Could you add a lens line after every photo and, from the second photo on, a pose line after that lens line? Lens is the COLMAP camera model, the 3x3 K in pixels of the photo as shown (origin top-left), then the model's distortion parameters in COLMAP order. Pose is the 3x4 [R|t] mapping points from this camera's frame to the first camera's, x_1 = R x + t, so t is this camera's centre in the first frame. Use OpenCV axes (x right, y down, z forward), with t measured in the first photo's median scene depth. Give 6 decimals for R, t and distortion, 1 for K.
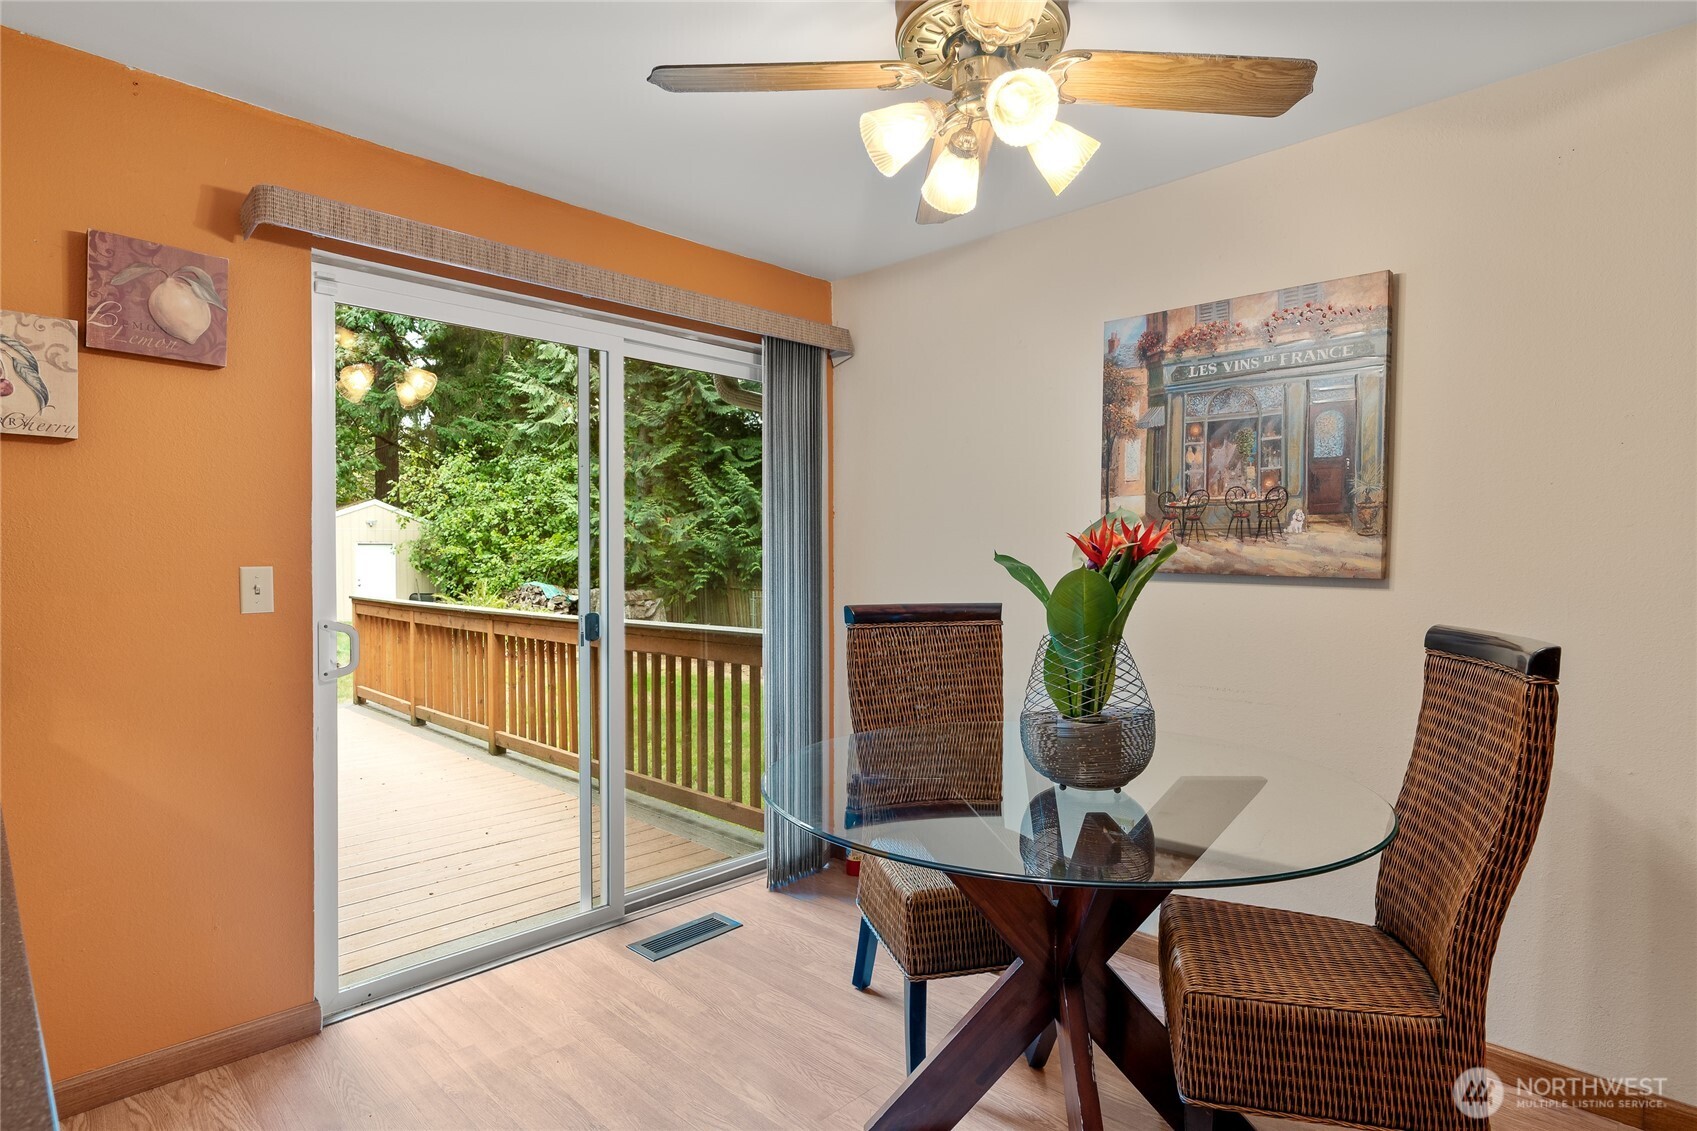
lens RADIAL K [[887.5, 0, 848.5], [0, 887.5, 565.5], [0, 0, 1]] dist [-0.005585, -0.000276]
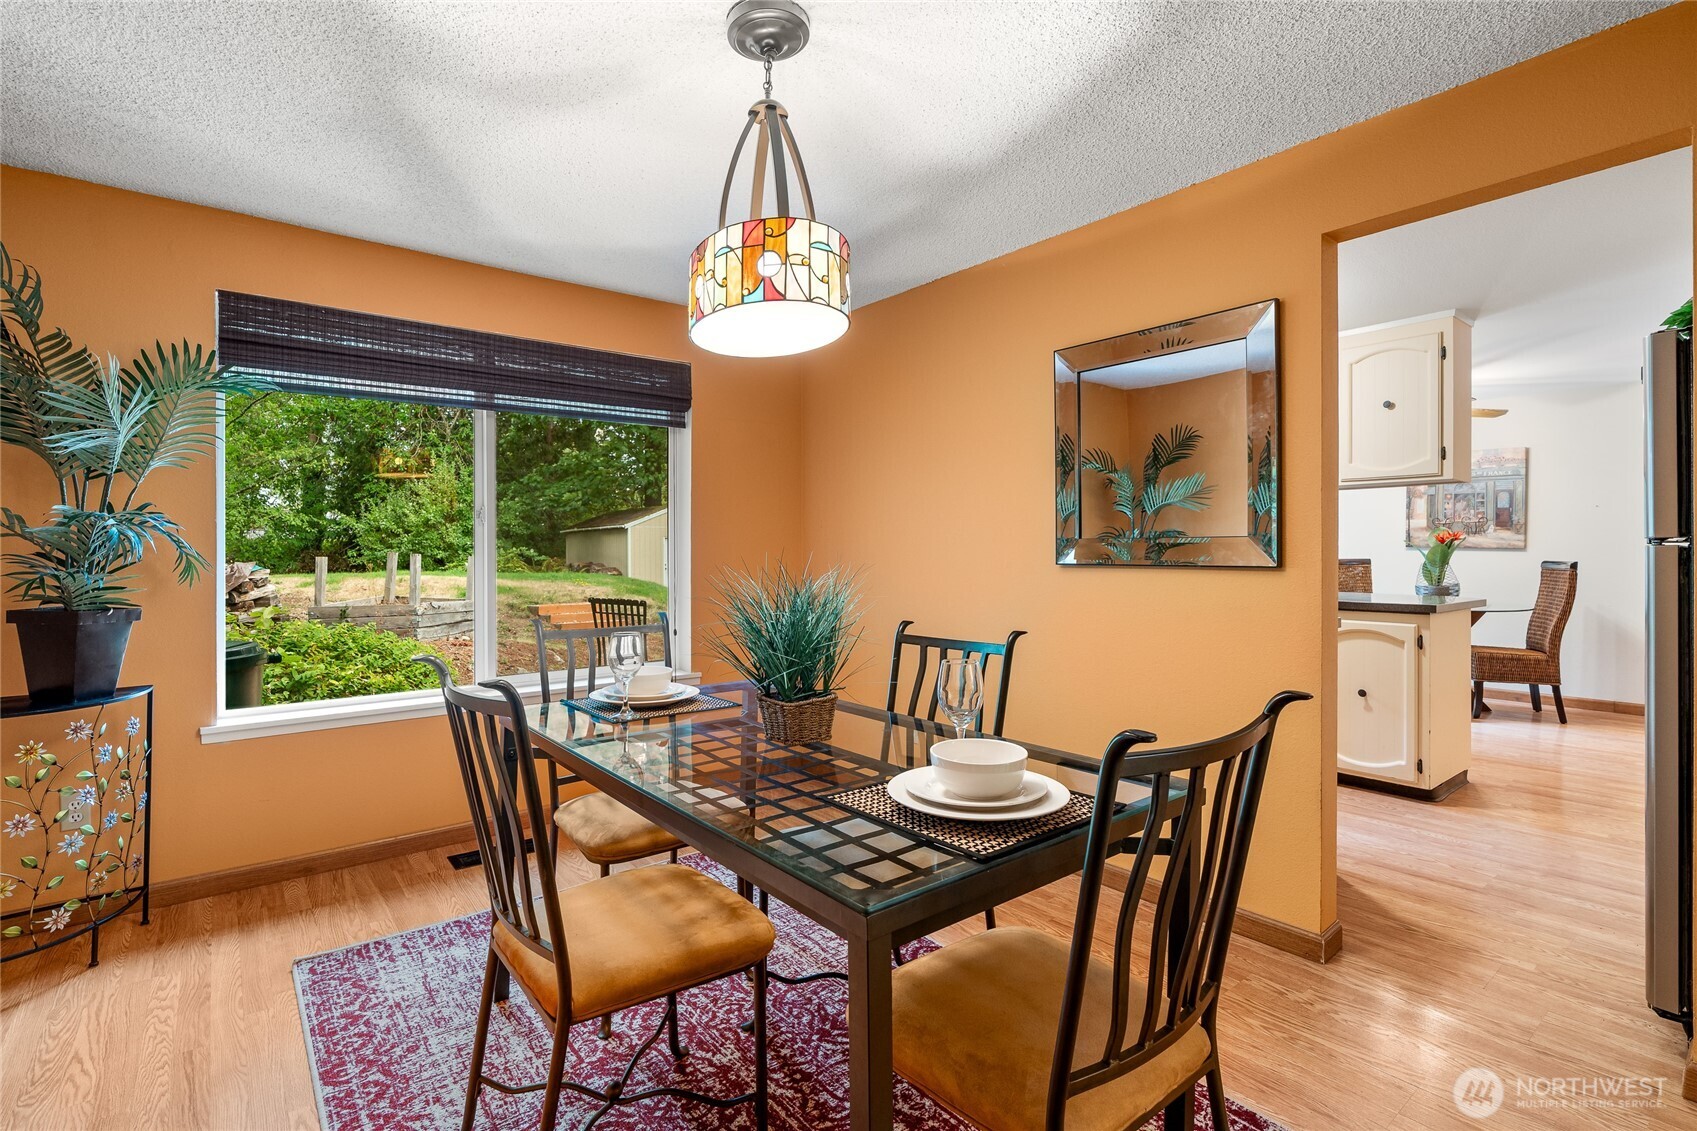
lens RADIAL K [[799.0, 0, 847.8], [0, 799.0, 550.3], [0, 0, 1]] dist [-0.003040, -0.000011]
pose [[0.992162, -0.004629, -0.124869, -1.320863], [0.003799, 0.999969, -0.006882, 0.031759], [0.124897, 0.006353, 0.992149, -1.948550]]
